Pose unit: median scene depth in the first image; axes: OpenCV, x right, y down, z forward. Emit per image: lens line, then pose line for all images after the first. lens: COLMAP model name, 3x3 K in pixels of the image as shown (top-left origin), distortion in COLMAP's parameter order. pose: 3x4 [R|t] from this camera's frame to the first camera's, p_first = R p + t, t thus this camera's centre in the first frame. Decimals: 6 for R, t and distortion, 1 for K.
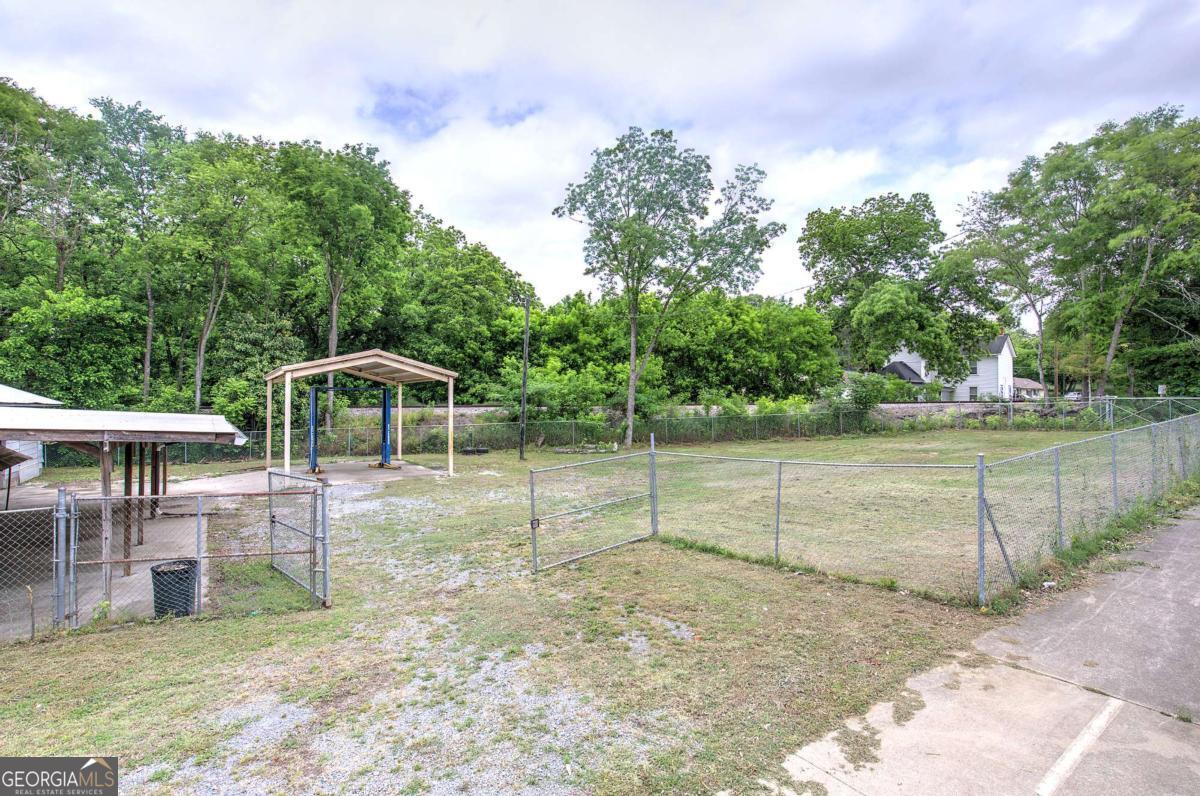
lens RADIAL K [[561.1, 0, 600.1], [0, 561.1, 396.9], [0, 0, 1]] dist [0.011588, -0.006434]
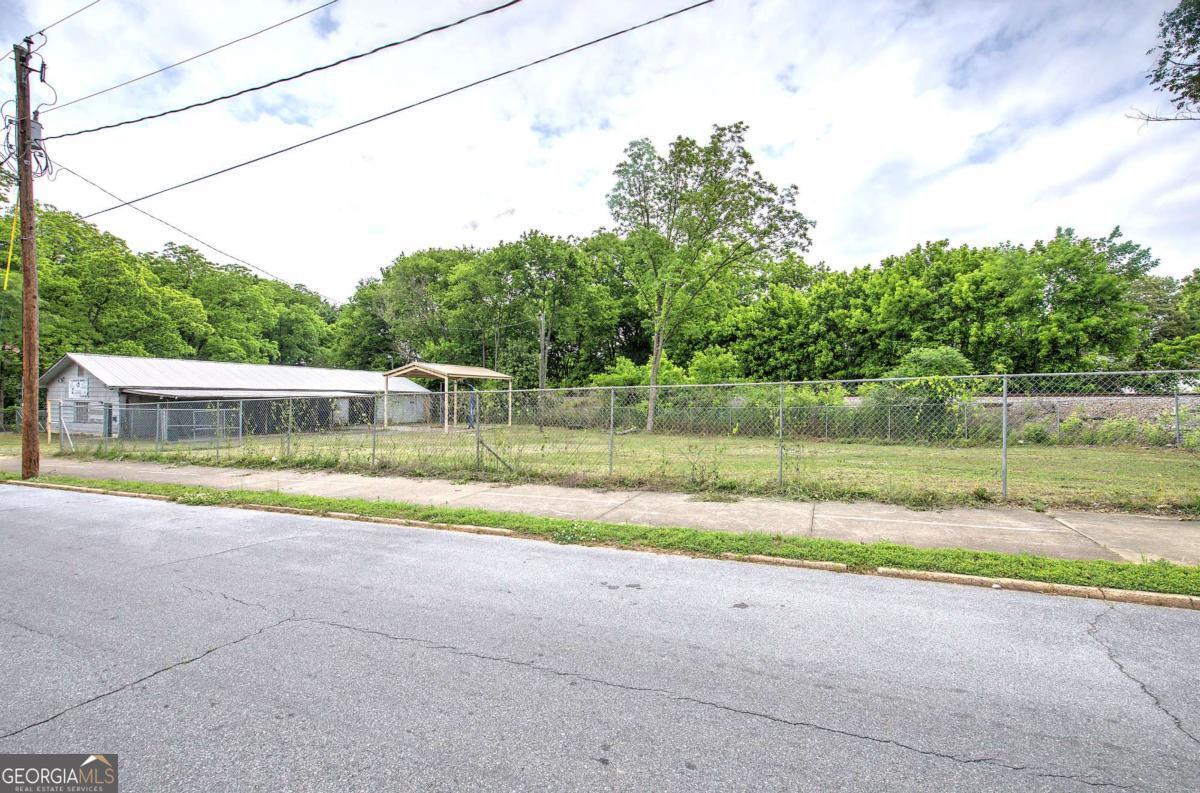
lens RADIAL K [[508.2, 0, 604.0], [0, 508.2, 396.7], [0, 0, 1]] dist [0.001246, -0.000392]
pose [[0.517547, 0.008958, -0.855608, 0.930273], [-0.000849, 0.999950, 0.009955, 0.008858], [0.855654, -0.004425, 0.517529, 0.428326]]
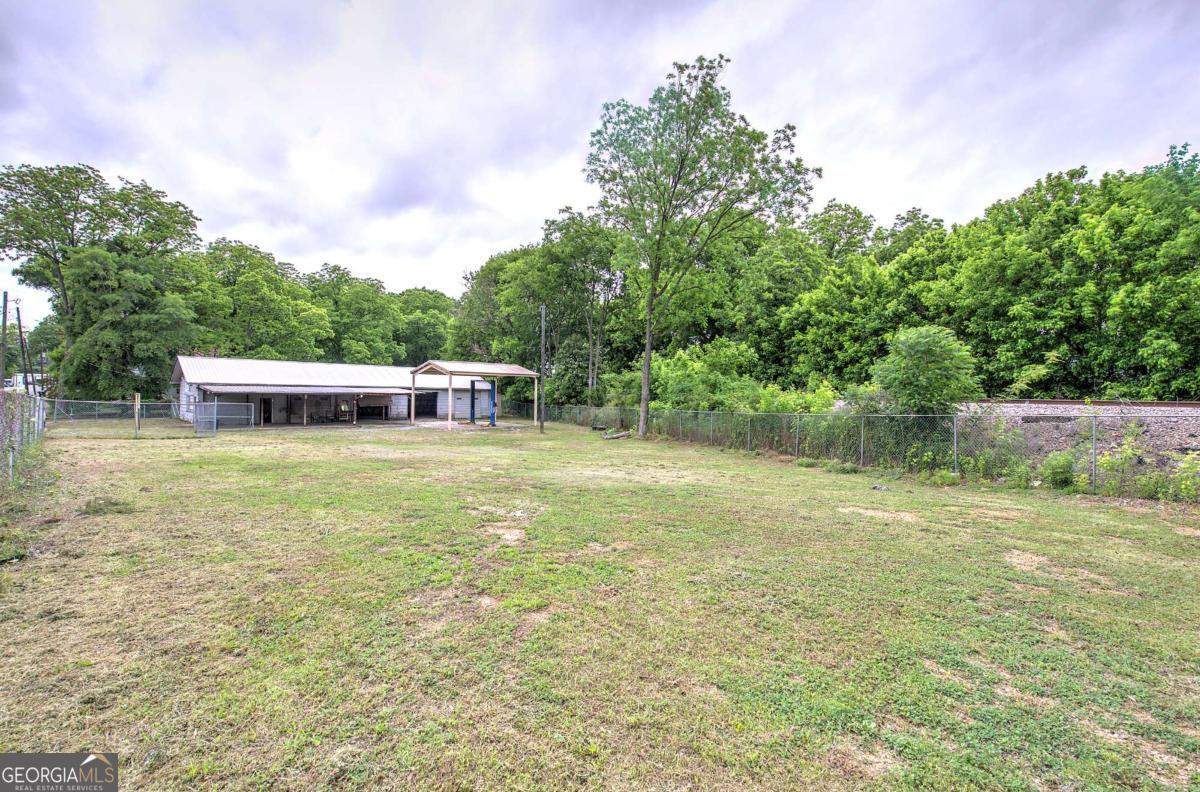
lens RADIAL K [[508.2, 0, 602.5], [0, 508.2, 395.0], [0, 0, 1]] dist [0.001246, -0.000392]
pose [[0.193995, 0.015540, -0.980879, 0.964244], [-0.006888, 0.999871, 0.014478, 0.004108], [0.980978, 0.003948, 0.194077, 0.815905]]
